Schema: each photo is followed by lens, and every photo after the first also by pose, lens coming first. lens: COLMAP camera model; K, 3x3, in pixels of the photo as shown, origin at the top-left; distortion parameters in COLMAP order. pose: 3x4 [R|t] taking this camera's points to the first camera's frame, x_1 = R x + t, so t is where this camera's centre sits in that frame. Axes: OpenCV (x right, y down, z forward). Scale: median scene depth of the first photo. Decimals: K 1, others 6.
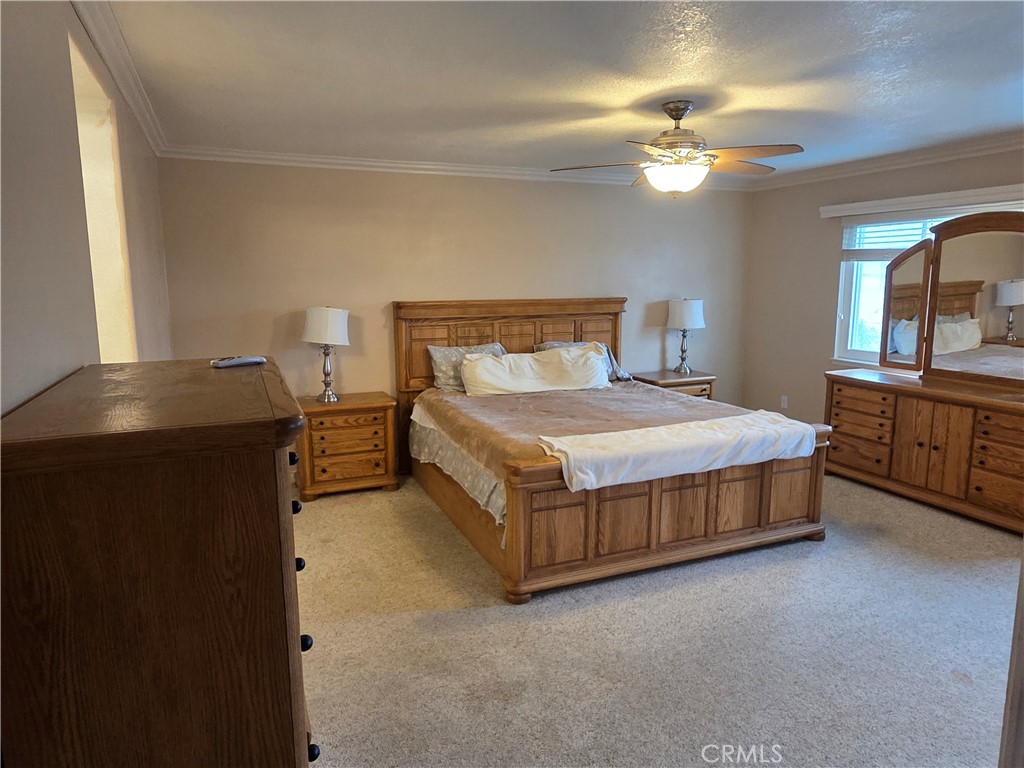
lens RADIAL K [[653.2, 0, 513.4], [0, 653.2, 383.4], [0, 0, 1]] dist [-0.002904, 0.000586]
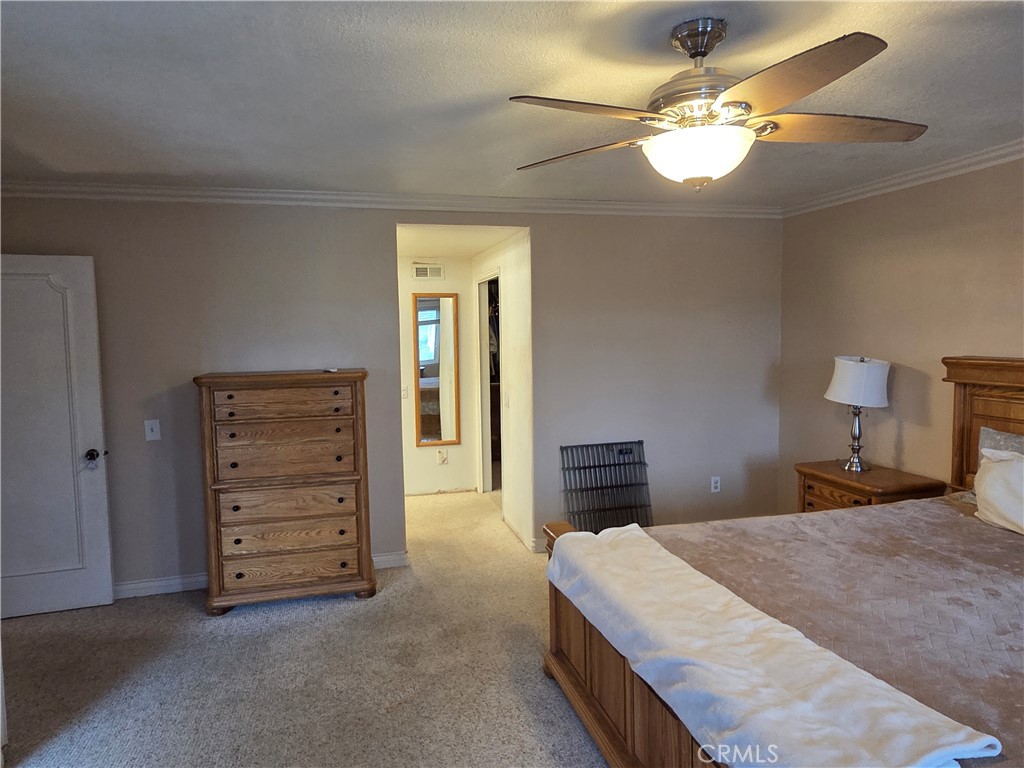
lens RADIAL K [[653.2, 0, 514.9], [0, 653.2, 381.1], [0, 0, 1]] dist [-0.002904, 0.000586]
pose [[-0.143309, 0.080279, -0.986417, 0.615122], [-0.139933, 0.985048, 0.100498, -0.111776], [0.979735, 0.152435, -0.129933, 0.683774]]
